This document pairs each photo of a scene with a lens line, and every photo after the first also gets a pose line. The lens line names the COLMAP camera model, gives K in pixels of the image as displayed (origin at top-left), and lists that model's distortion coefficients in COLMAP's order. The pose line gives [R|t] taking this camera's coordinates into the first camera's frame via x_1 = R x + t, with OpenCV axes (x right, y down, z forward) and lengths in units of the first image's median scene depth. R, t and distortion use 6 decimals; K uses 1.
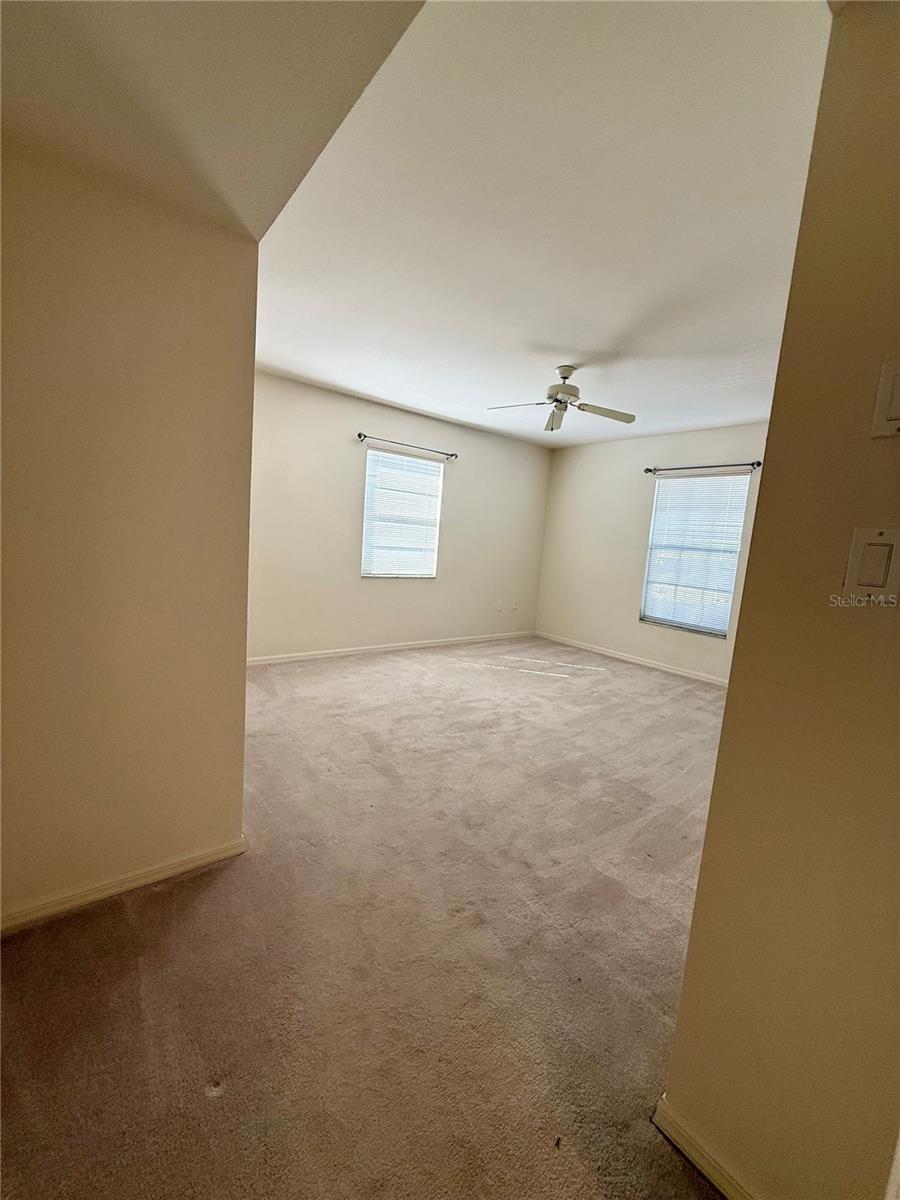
lens RADIAL K [[481.2, 0, 451.3], [0, 481.2, 596.1], [0, 0, 1]] dist [0.001189, -0.000022]
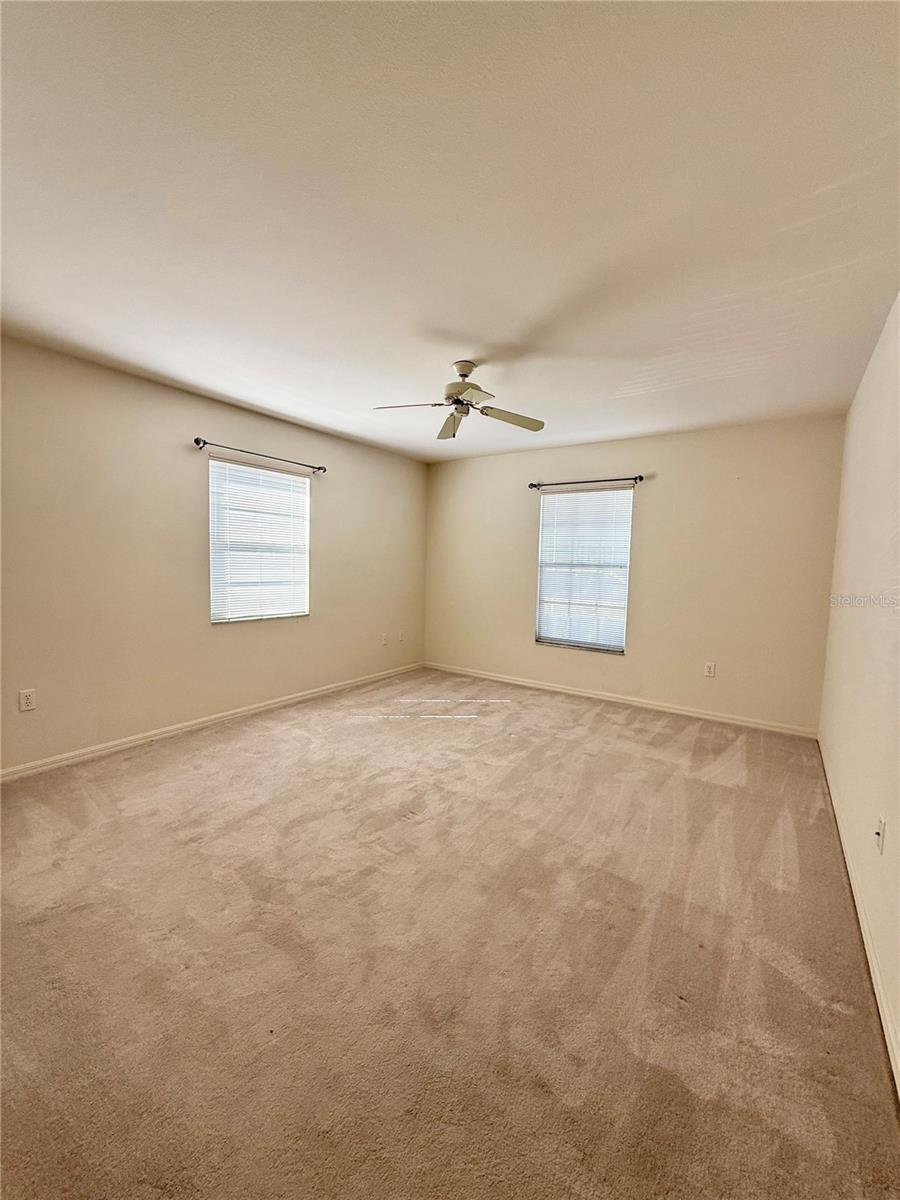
lens RADIAL K [[481.2, 0, 451.3], [0, 481.2, 596.1], [0, 0, 1]] dist [0.001189, -0.000022]
pose [[0.955174, -0.070248, 0.287591, -0.047731], [0.080437, 0.996477, -0.023752, -0.042901], [-0.284909, 0.045820, 0.957459, 0.185848]]
